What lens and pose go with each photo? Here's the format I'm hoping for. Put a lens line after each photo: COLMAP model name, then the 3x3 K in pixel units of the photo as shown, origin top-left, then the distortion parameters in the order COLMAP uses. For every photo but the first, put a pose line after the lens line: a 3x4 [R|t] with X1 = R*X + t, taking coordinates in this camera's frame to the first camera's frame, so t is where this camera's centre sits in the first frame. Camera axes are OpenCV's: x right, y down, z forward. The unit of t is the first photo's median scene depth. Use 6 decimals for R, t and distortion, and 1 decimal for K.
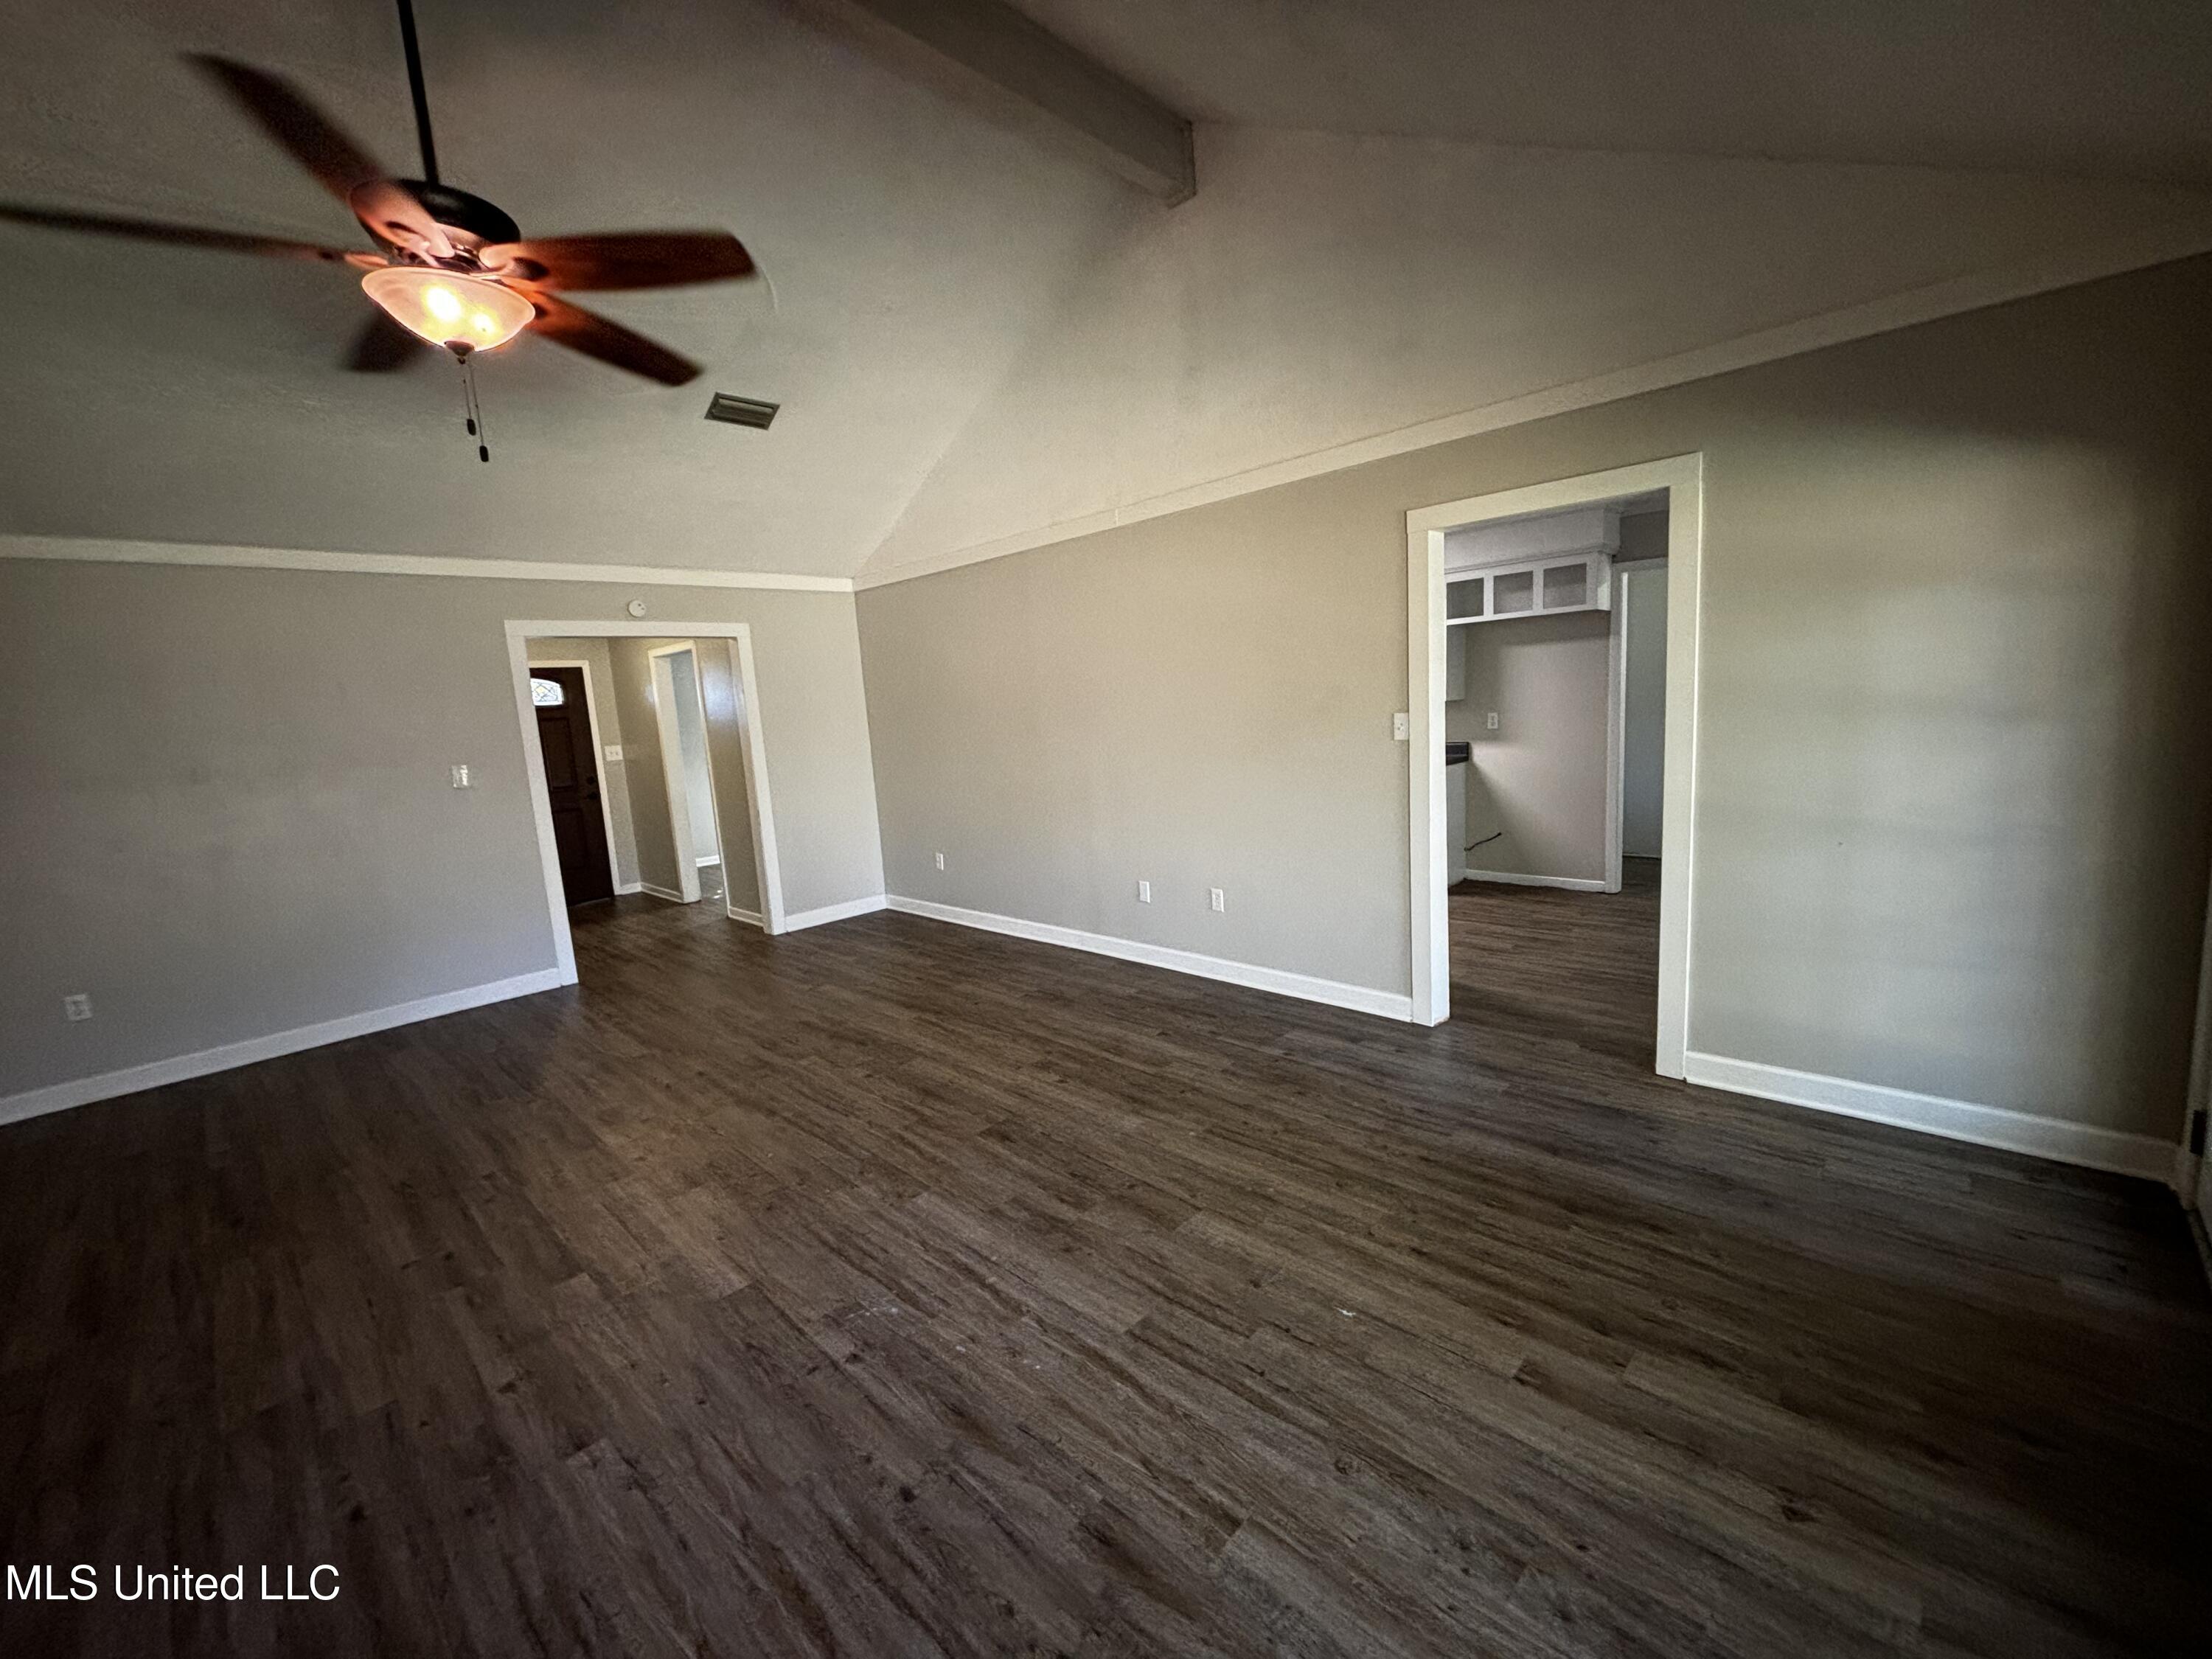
lens RADIAL K [[897.9, 0, 1106.6], [0, 897.9, 818.4], [0, 0, 1]] dist [0.001215, -0.000094]
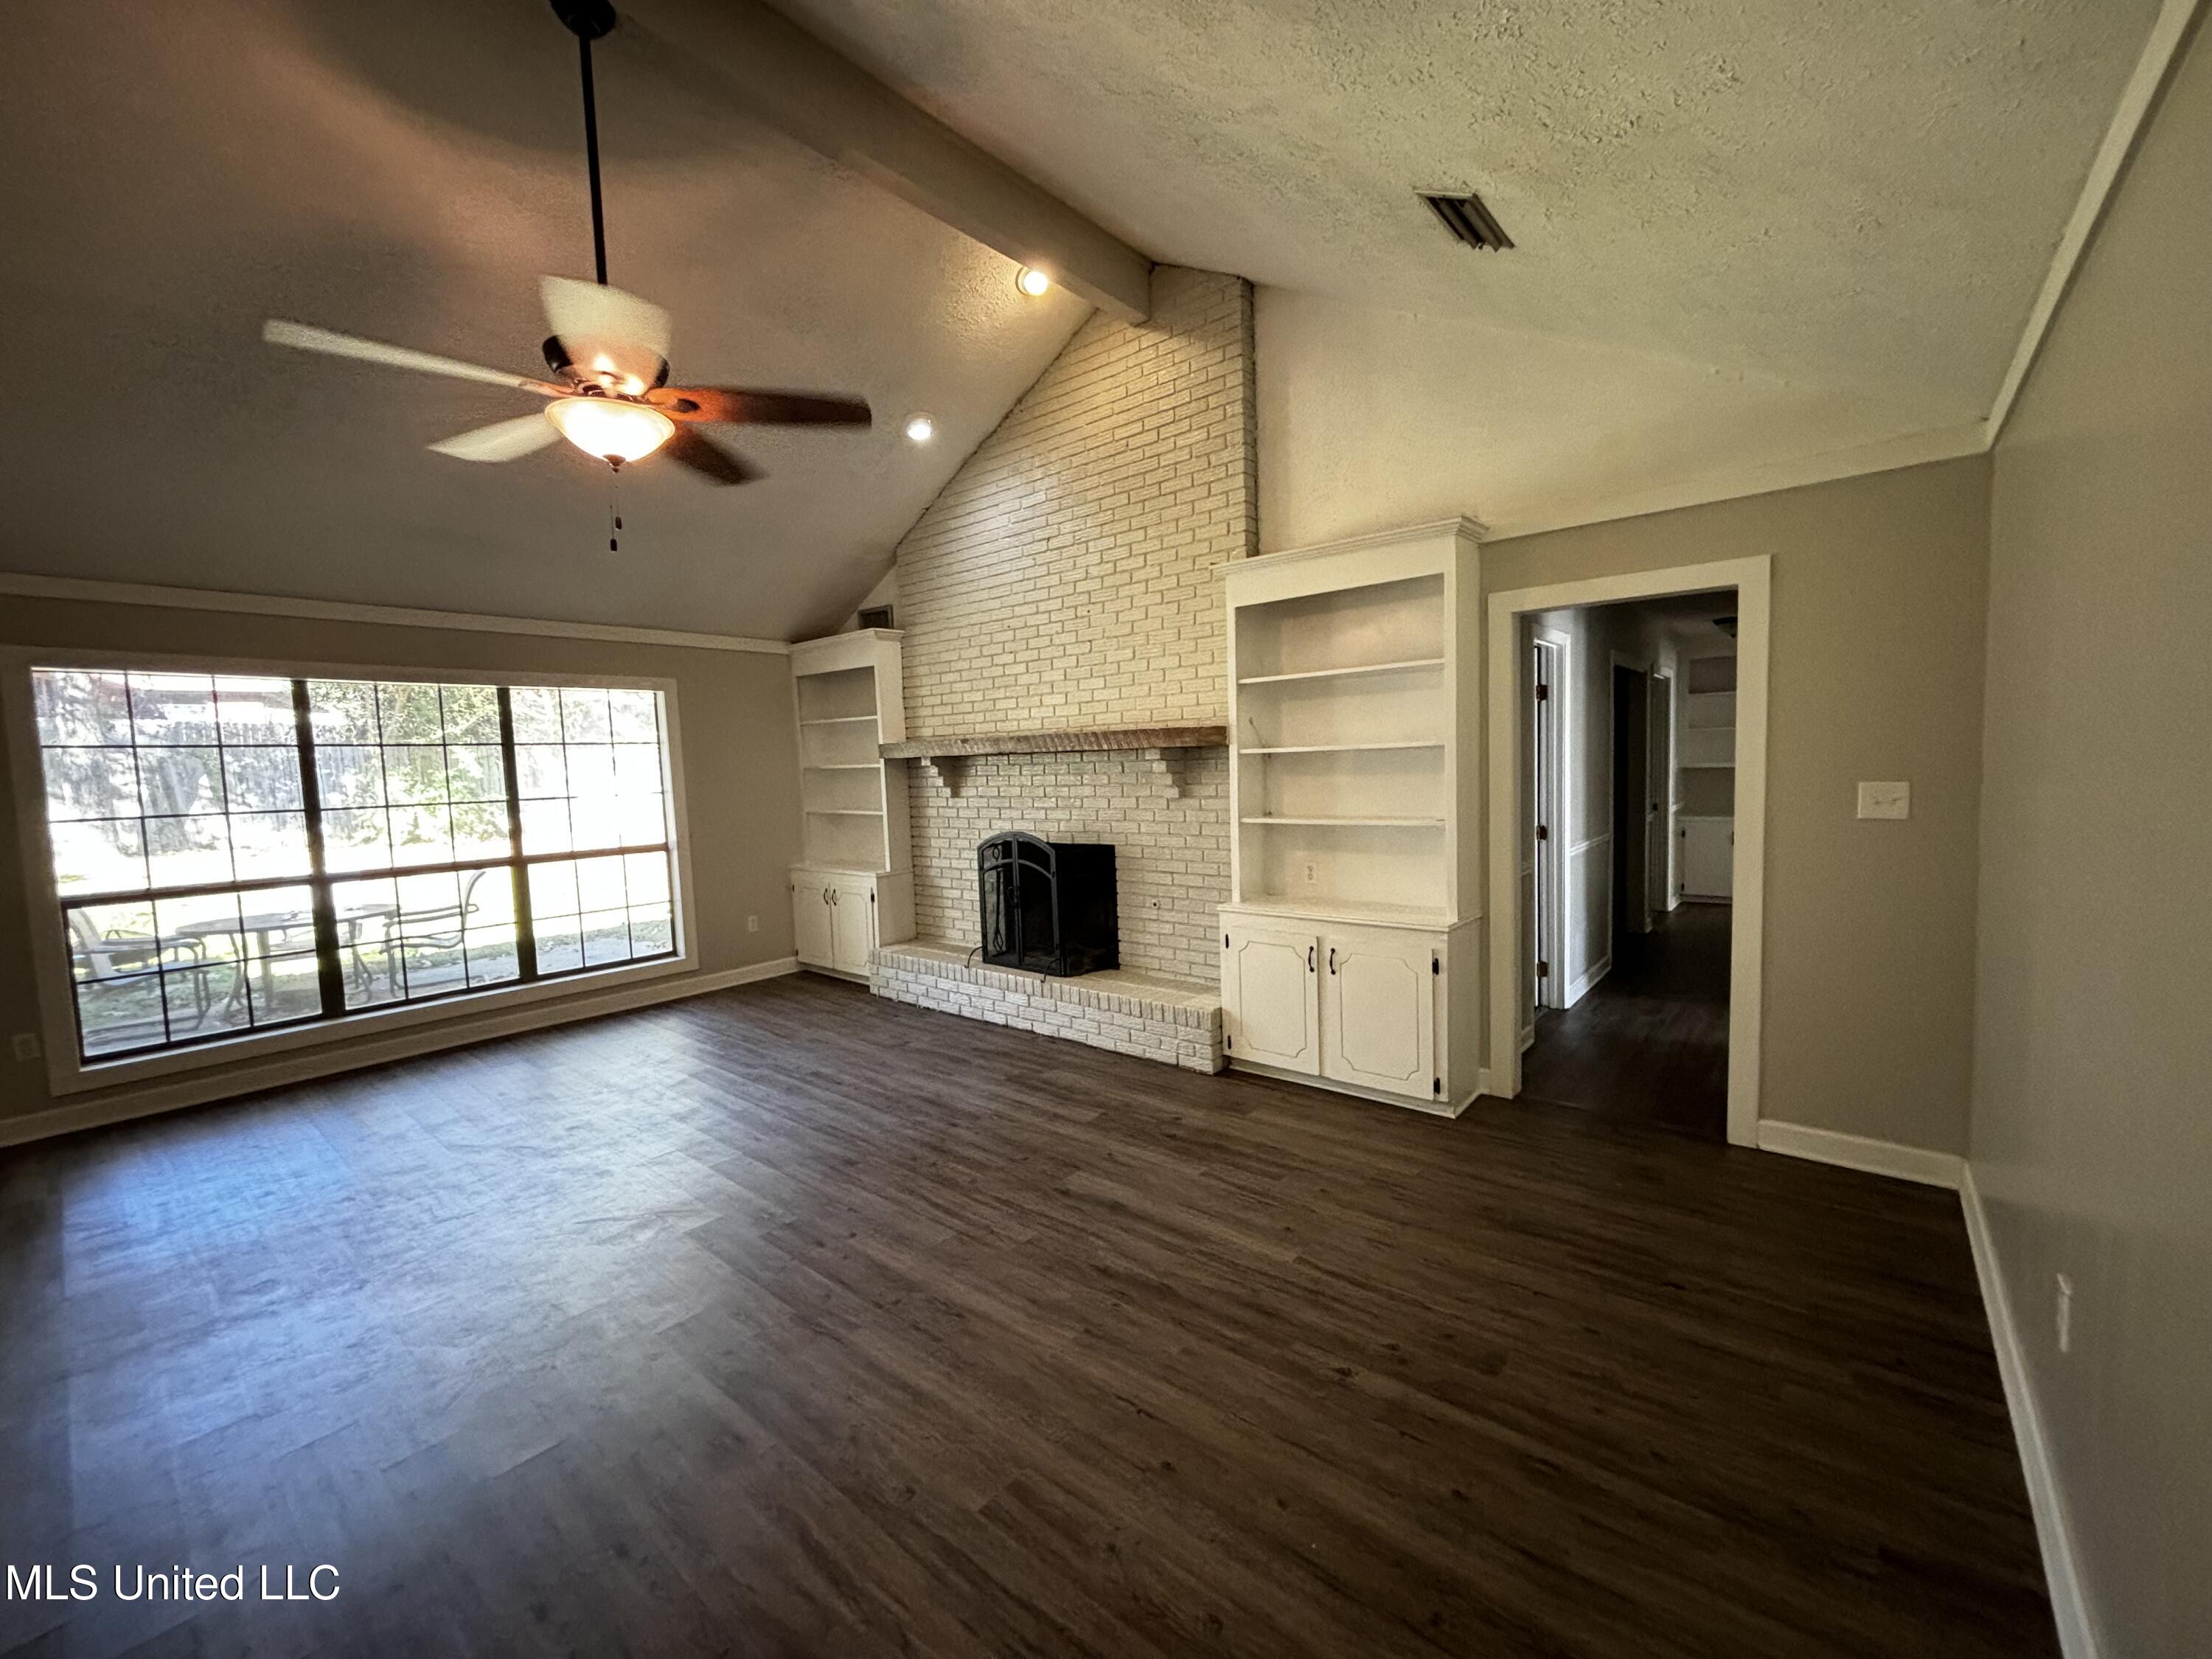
lens RADIAL K [[899.4, 0, 1102.3], [0, 899.4, 824.4], [0, 0, 1]] dist [0.012276, -0.000037]
pose [[-0.992131, 0.105178, -0.067919, -0.773404], [0.088844, 0.973659, 0.209987, -0.151684], [0.088216, 0.202300, -0.975342, 1.468767]]
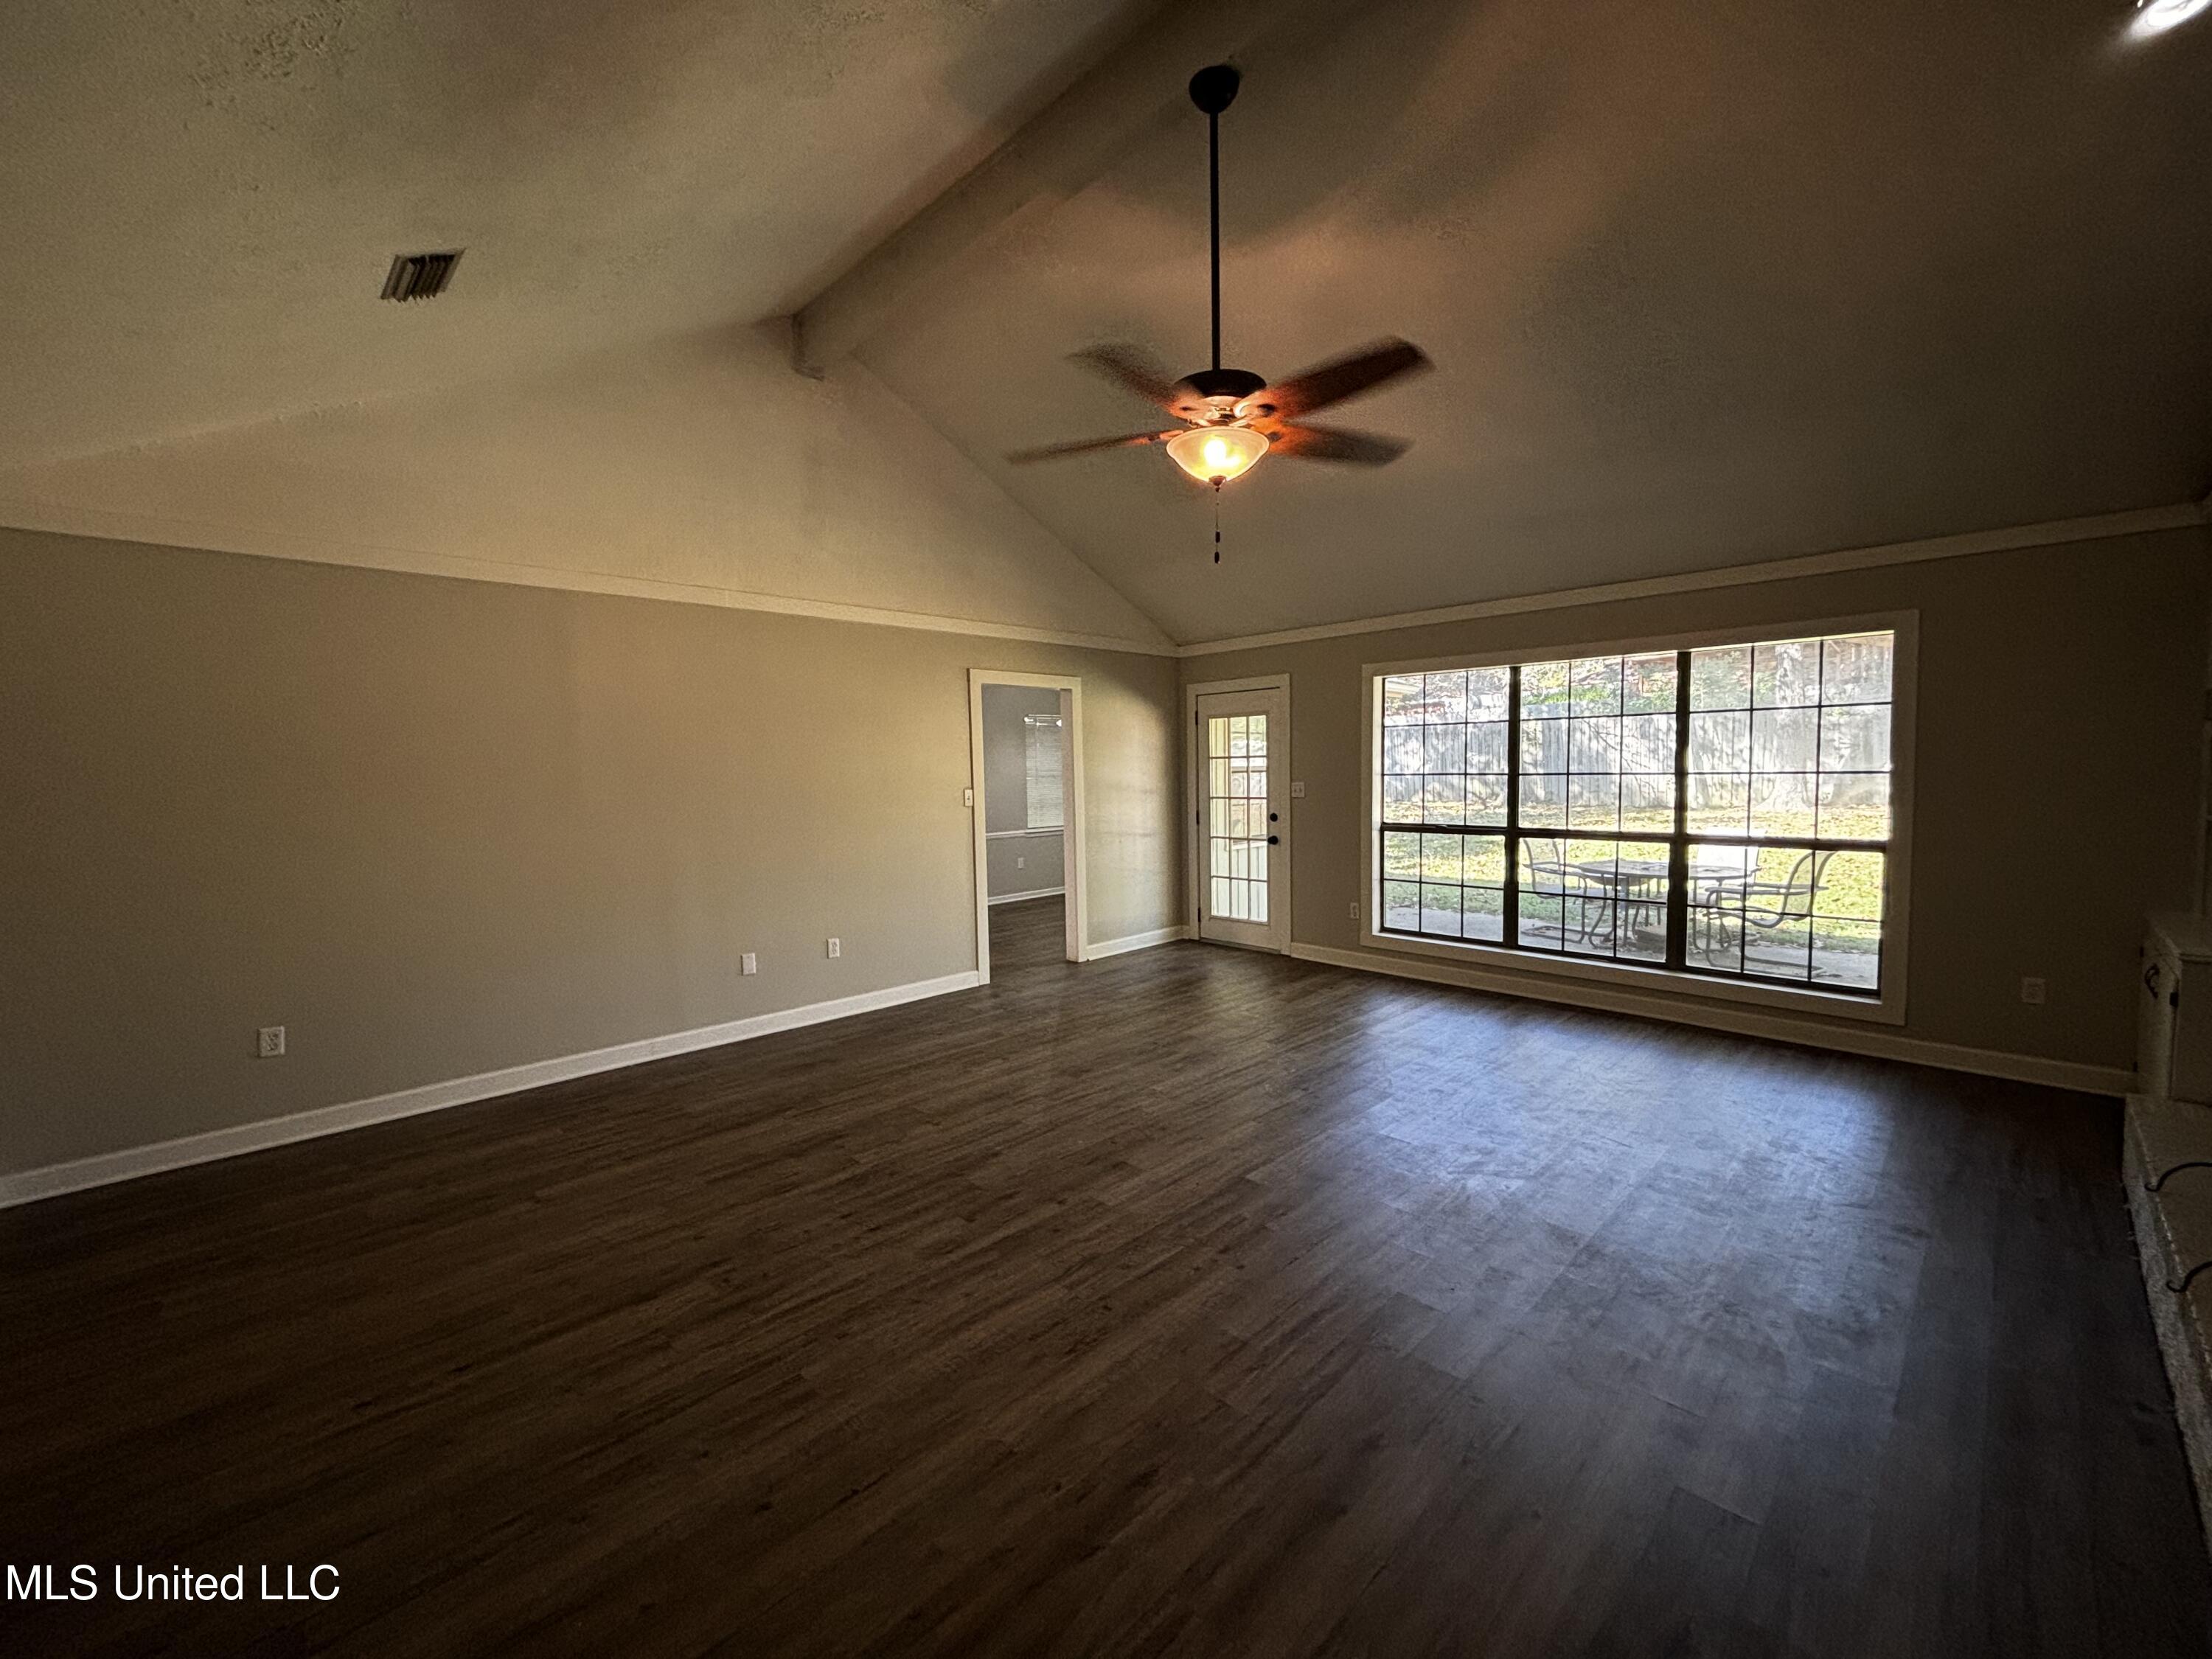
lens RADIAL K [[897.9, 0, 1106.6], [0, 897.9, 818.4], [0, 0, 1]] dist [0.001215, -0.000094]
pose [[0.017758, 0.006931, 0.999818, -1.315389], [0.151052, 0.988480, -0.009535, -0.014299], [-0.988366, 0.151194, 0.016507, 0.766974]]
